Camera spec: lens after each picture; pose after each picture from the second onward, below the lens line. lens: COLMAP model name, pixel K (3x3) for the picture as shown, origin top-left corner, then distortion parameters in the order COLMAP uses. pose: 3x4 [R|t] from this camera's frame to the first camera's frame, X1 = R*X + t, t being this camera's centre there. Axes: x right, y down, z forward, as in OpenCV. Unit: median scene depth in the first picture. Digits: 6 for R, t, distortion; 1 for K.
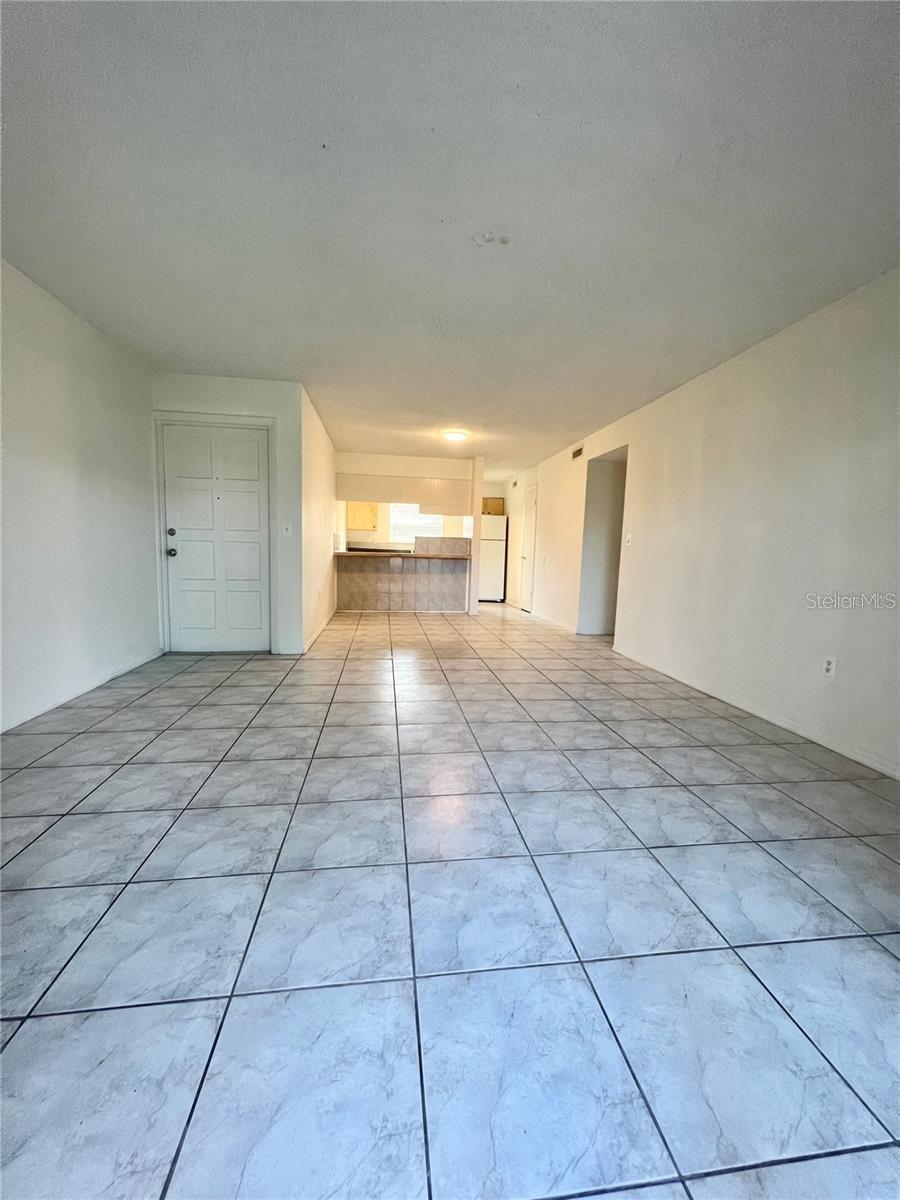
lens RADIAL K [[484.3, 0, 450.0], [0, 484.3, 600.0], [0, 0, 1]] dist [0.000435, 0.000652]
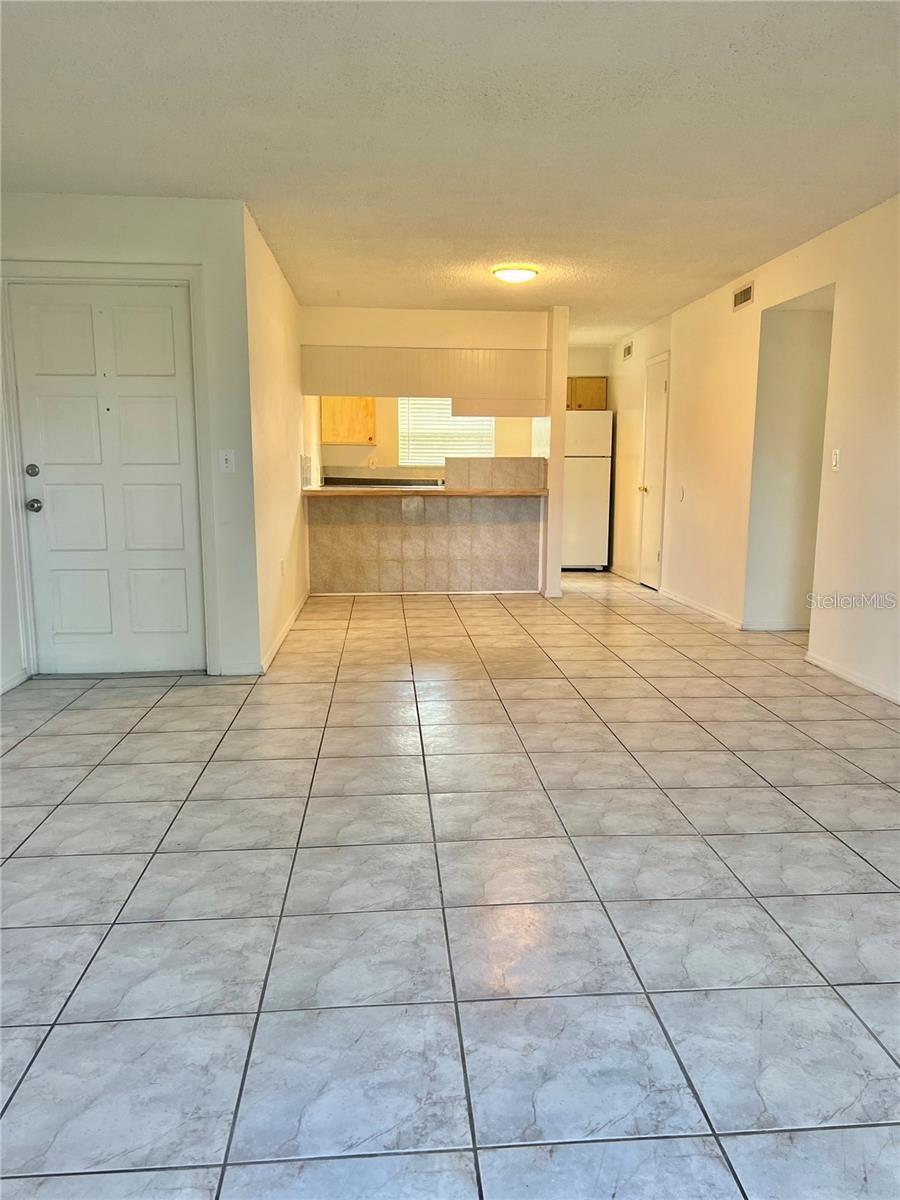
lens RADIAL K [[910.7, 0, 450.0], [0, 910.7, 600.0], [0, 0, 1]] dist [0.068964, -0.076572]
pose [[0.997647, -0.018544, -0.066010, -0.002418], [0.021420, 0.998840, 0.043117, -0.035136], [0.065134, -0.044430, 0.996887, -0.136919]]
